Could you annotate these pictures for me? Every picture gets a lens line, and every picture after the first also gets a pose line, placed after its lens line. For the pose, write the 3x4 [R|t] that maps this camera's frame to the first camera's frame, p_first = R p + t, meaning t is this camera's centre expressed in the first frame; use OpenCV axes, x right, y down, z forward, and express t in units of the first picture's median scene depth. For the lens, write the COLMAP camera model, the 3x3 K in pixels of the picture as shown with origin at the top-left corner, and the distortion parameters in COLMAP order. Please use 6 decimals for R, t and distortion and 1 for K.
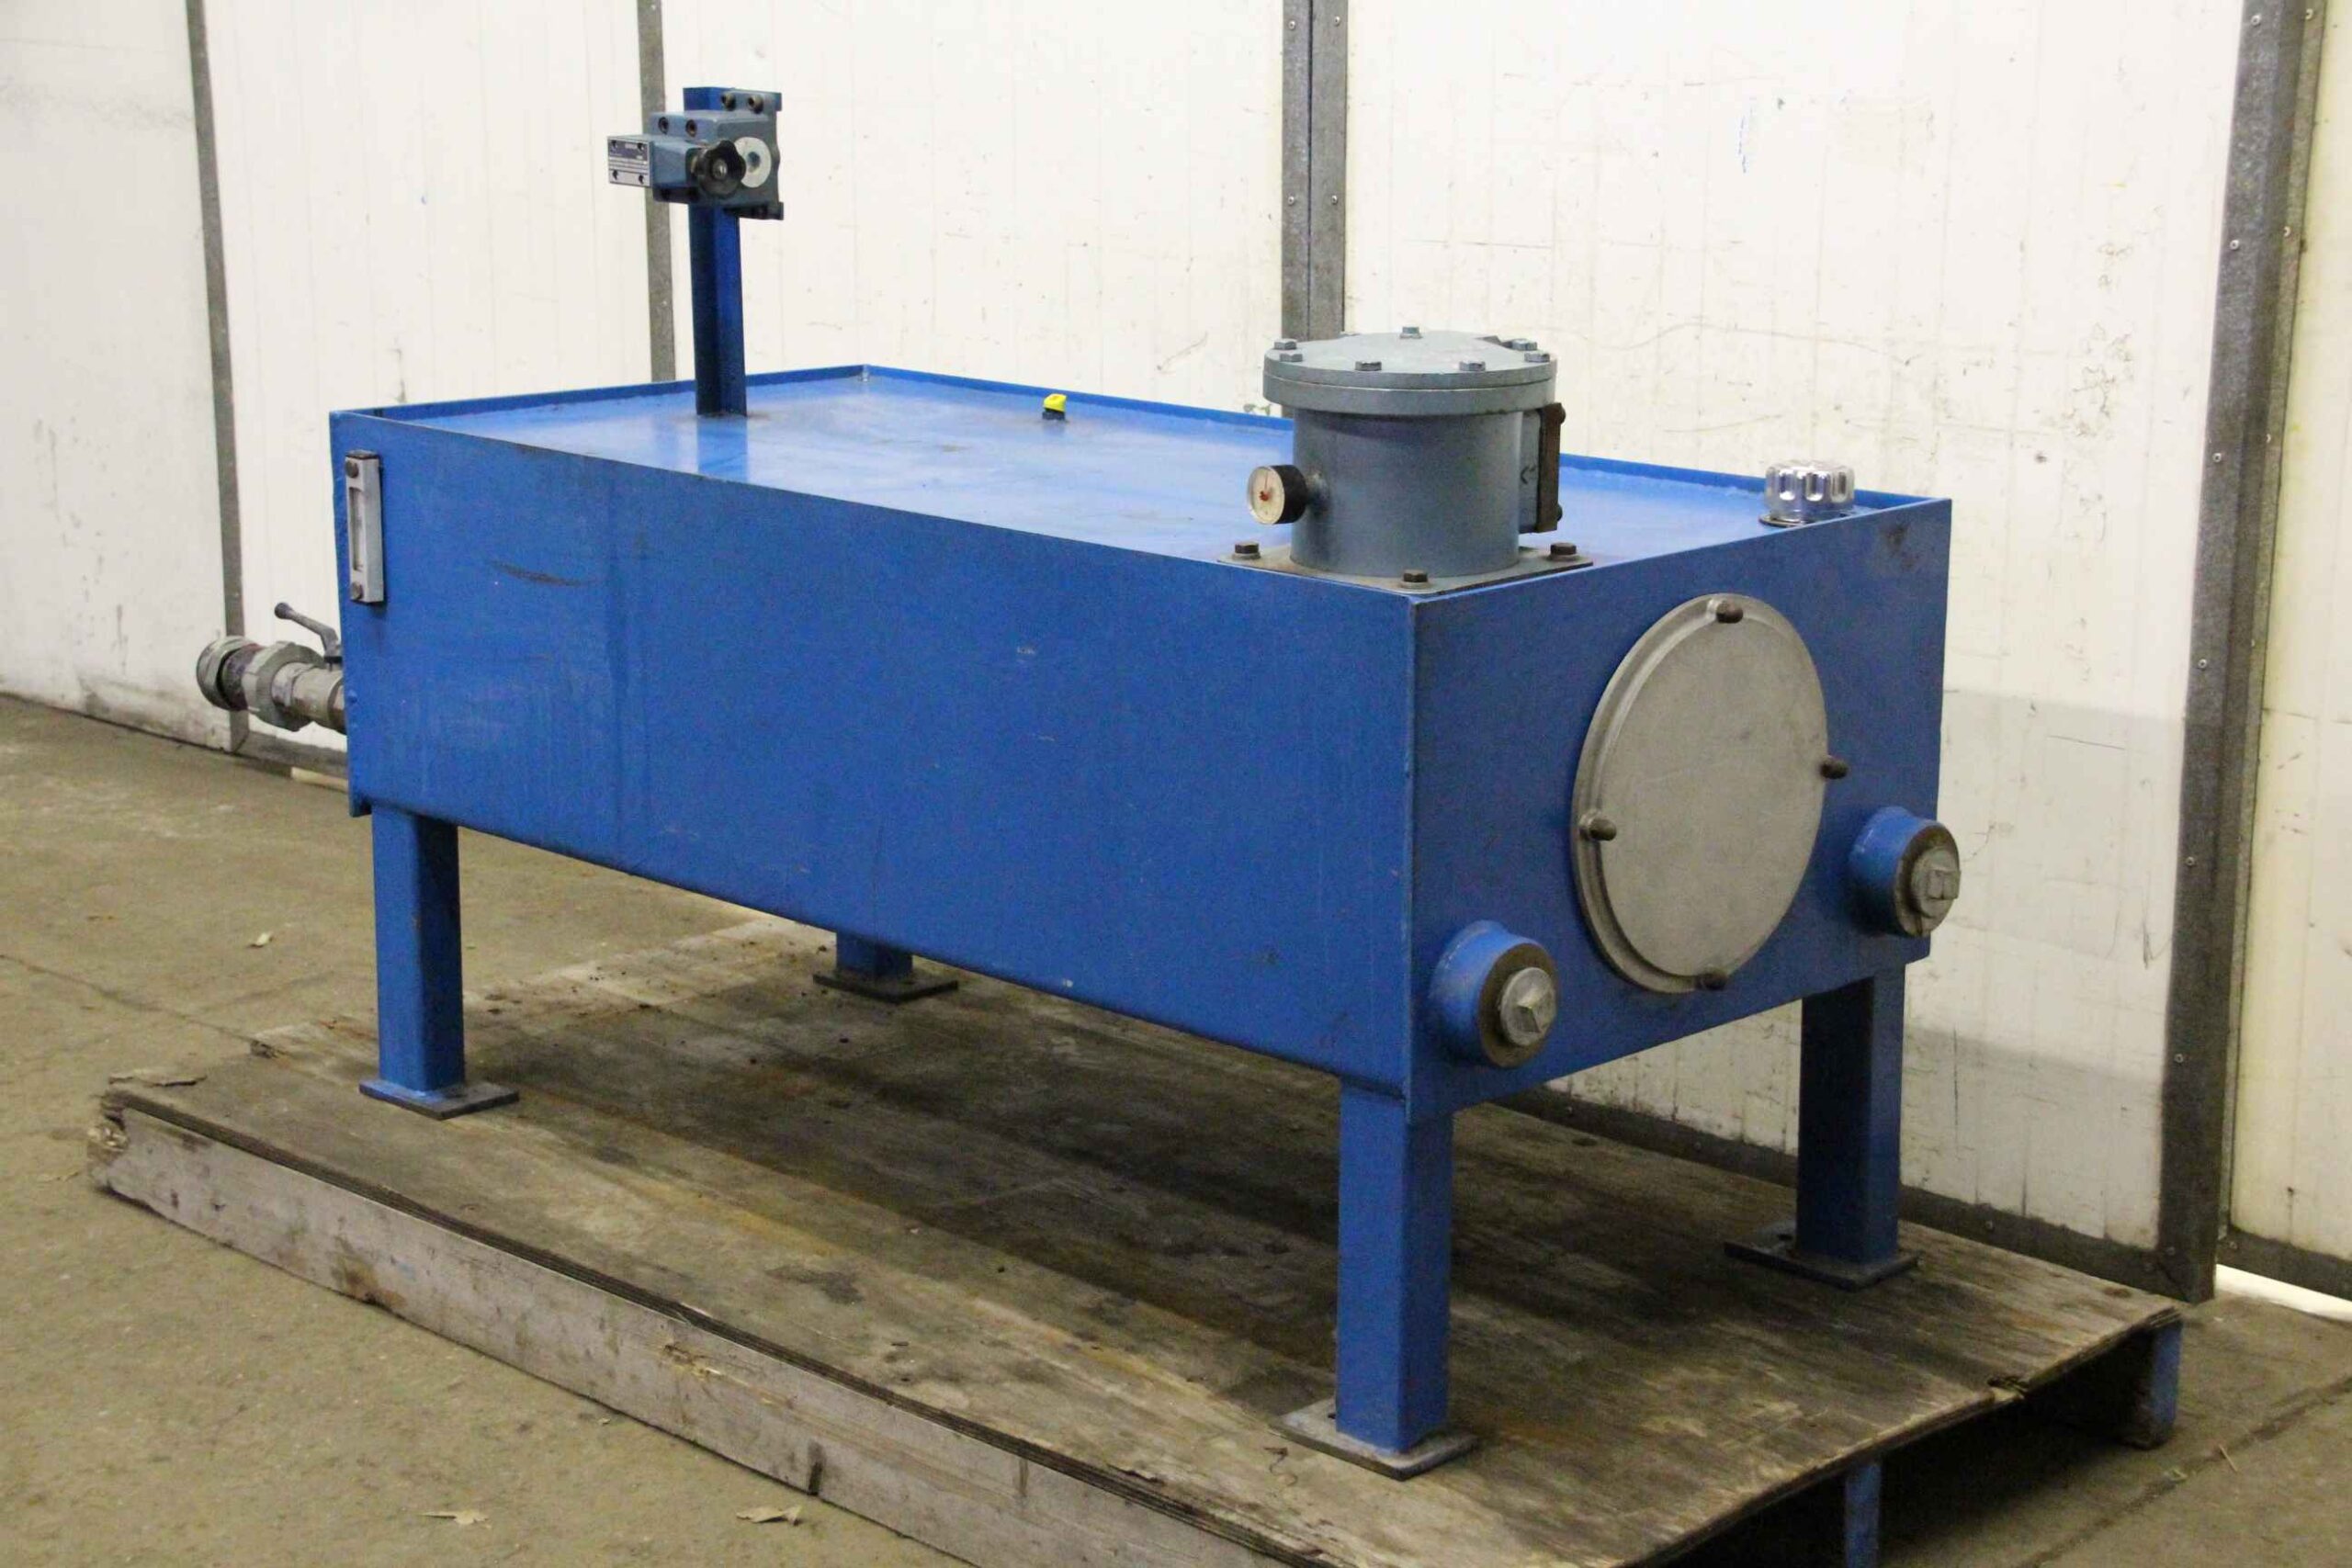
lens RADIAL K [[3856.9, 0, 1188.2], [0, 3856.9, 787.8], [0, 0, 1]] dist [0.270408, 0.000000]
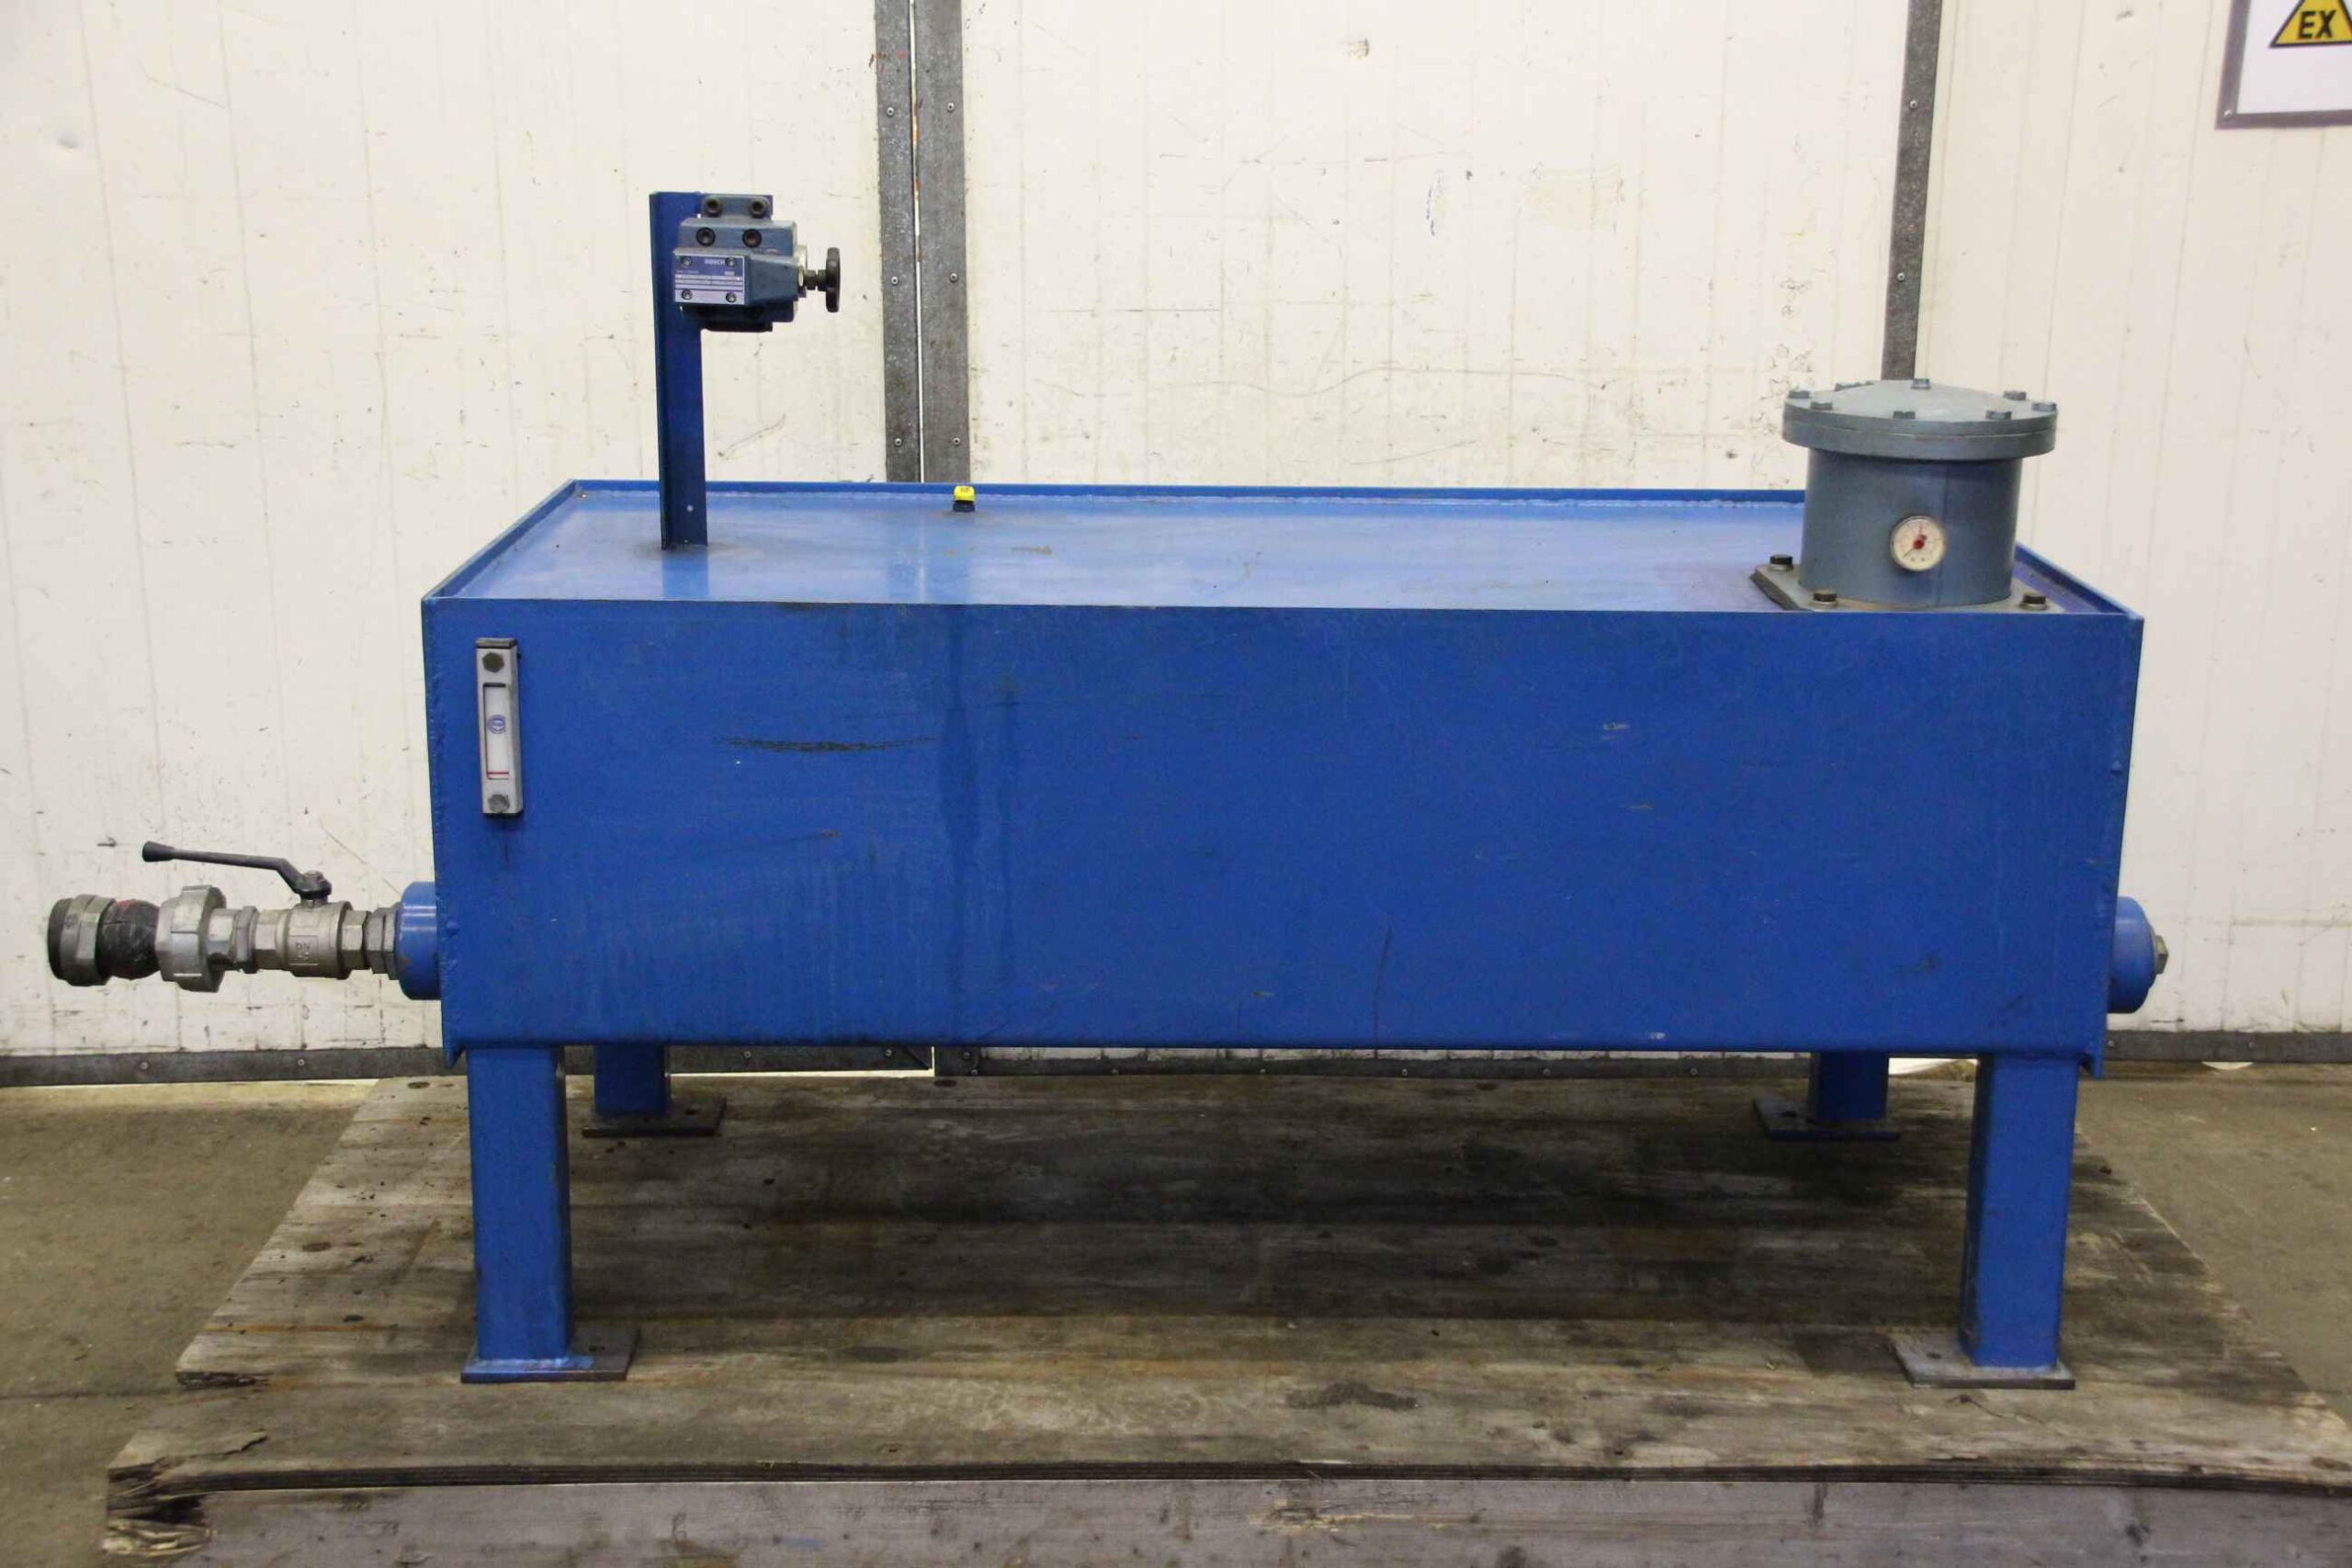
lens RADIAL K [[3003.0, 0, 1189.0], [0, 3003.0, 777.7], [0, 0, 1]] dist [0.131706, 0.000000]
pose [[0.694373, -0.171166, 0.698962, -0.584752], [0.149646, 0.984412, 0.092405, -0.096947], [-0.703884, 0.040434, 0.709164, 0.441865]]
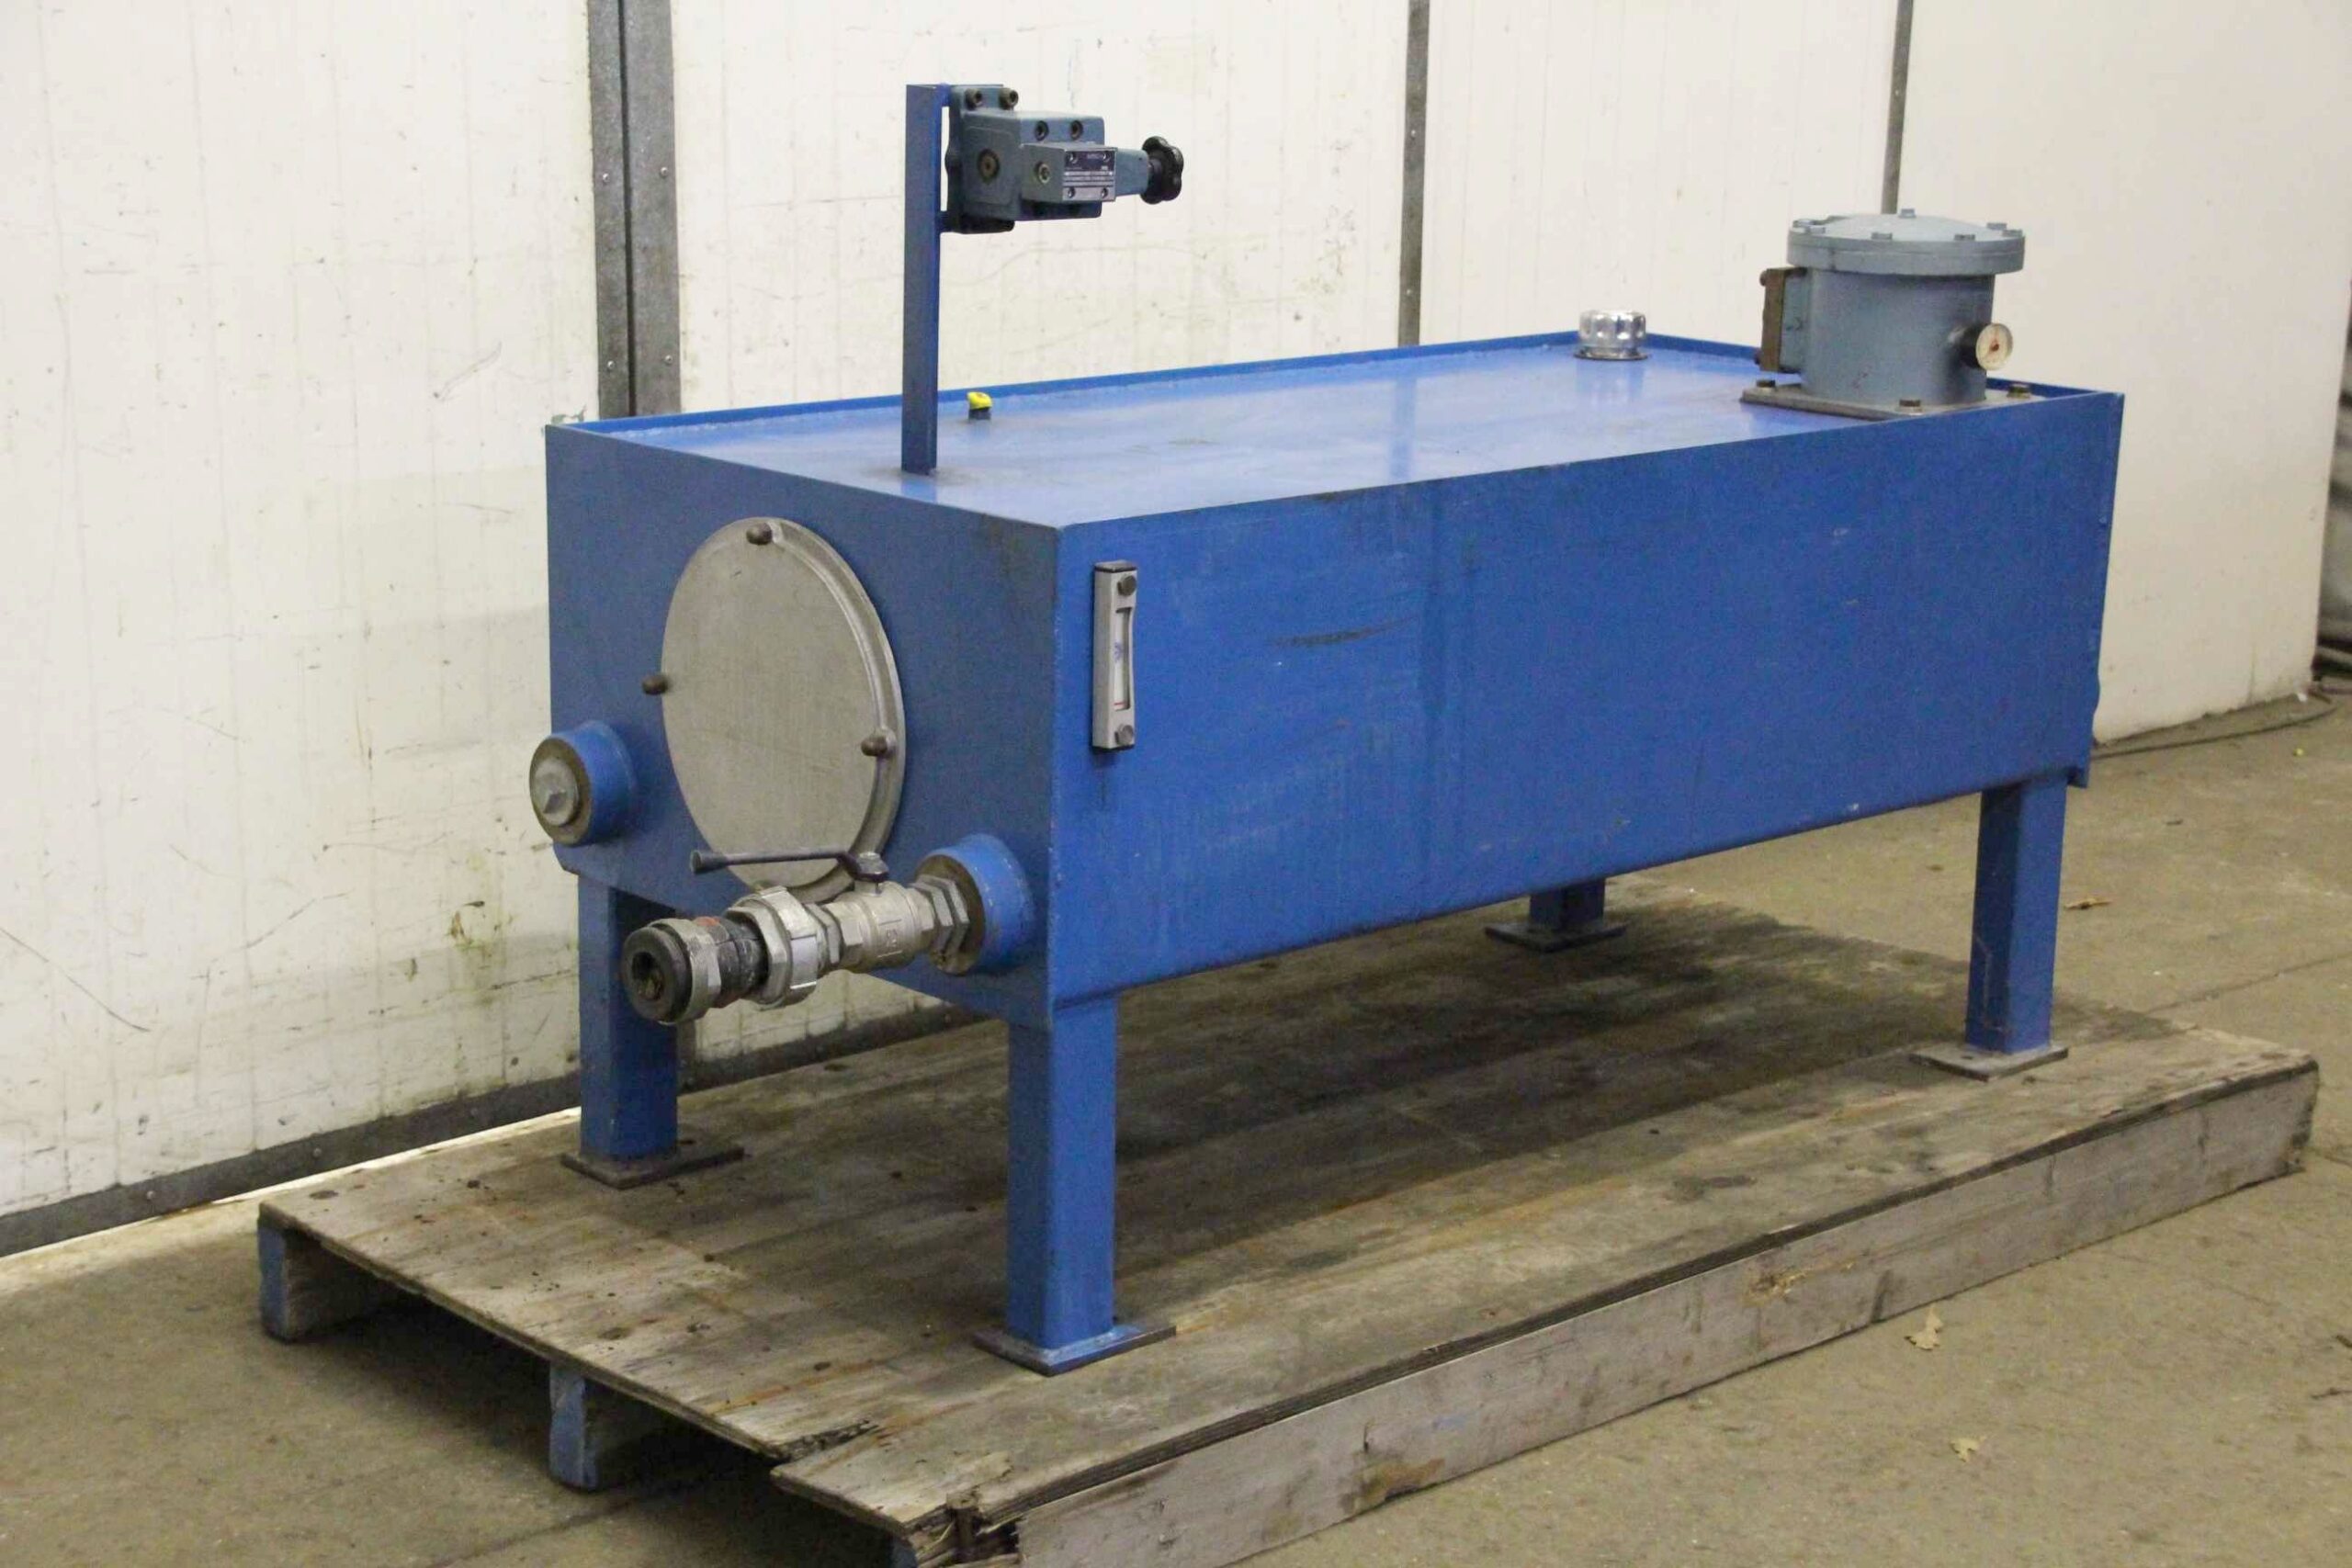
lens RADIAL K [[3856.9, 0, 1177.6], [0, 3856.9, 788.7], [0, 0, 1]] dist [0.270408, 0.000000]
pose [[0.040906, -0.232604, 0.971711, -1.019581], [0.198830, 0.954969, 0.220227, -0.219592], [-0.979180, 0.184197, 0.085313, 0.952236]]
